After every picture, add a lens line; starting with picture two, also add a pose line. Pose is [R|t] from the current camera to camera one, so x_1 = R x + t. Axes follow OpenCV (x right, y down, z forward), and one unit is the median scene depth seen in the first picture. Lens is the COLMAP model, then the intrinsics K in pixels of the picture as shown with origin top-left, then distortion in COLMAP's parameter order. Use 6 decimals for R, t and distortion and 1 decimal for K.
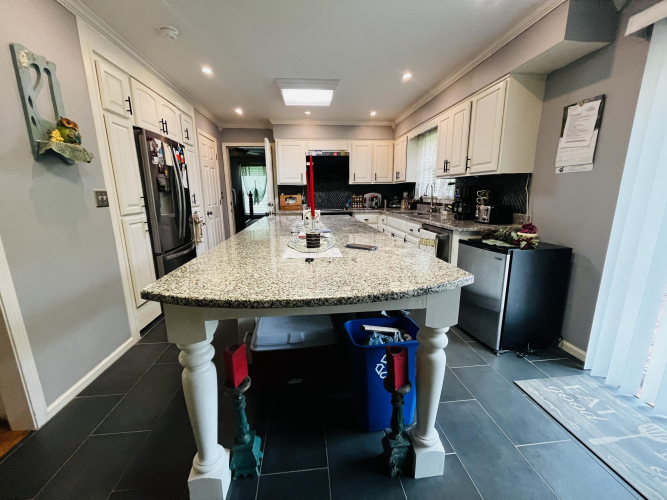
lens RADIAL K [[270.5, 0, 331.7], [0, 270.5, 249.2], [0, 0, 1]] dist [-0.000666, -0.000137]
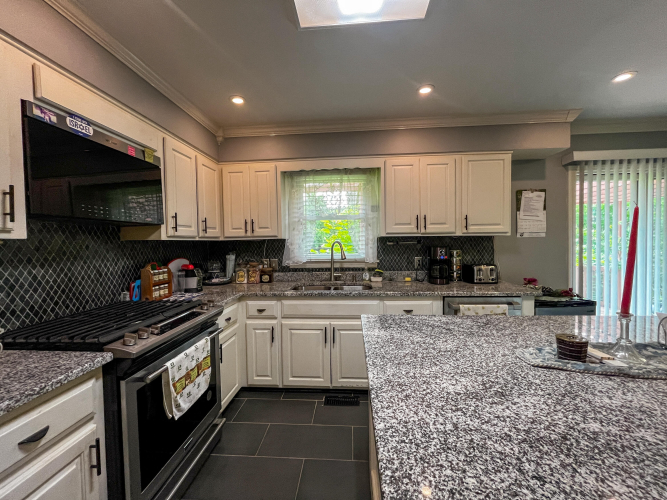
lens RADIAL K [[270.5, 0, 331.7], [0, 270.5, 249.2], [0, 0, 1]] dist [-0.000666, -0.000137]
pose [[0.173994, -0.018611, 0.984571, -0.622334], [0.217598, 0.975833, -0.020008, -0.397182], [-0.960405, 0.217722, 0.173838, 1.663714]]
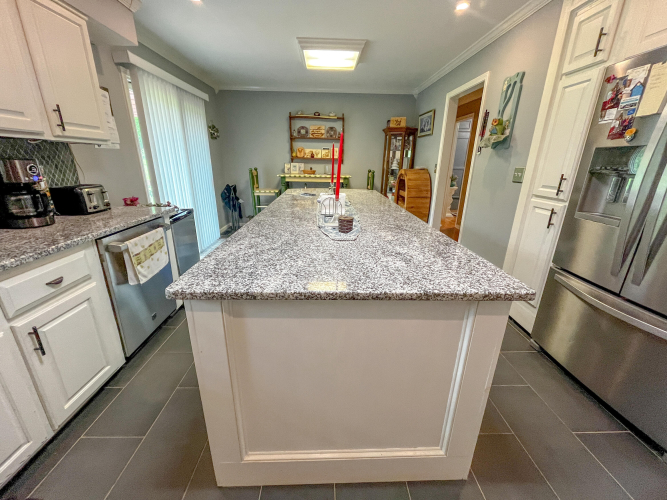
lens RADIAL K [[270.5, 0, 331.7], [0, 270.5, 249.2], [0, 0, 1]] dist [-0.000666, -0.000137]
pose [[-0.996915, -0.030329, 0.072398, -0.154240], [0.010157, 0.864738, 0.502121, -0.459265], [-0.077834, 0.501307, -0.861761, 2.030298]]
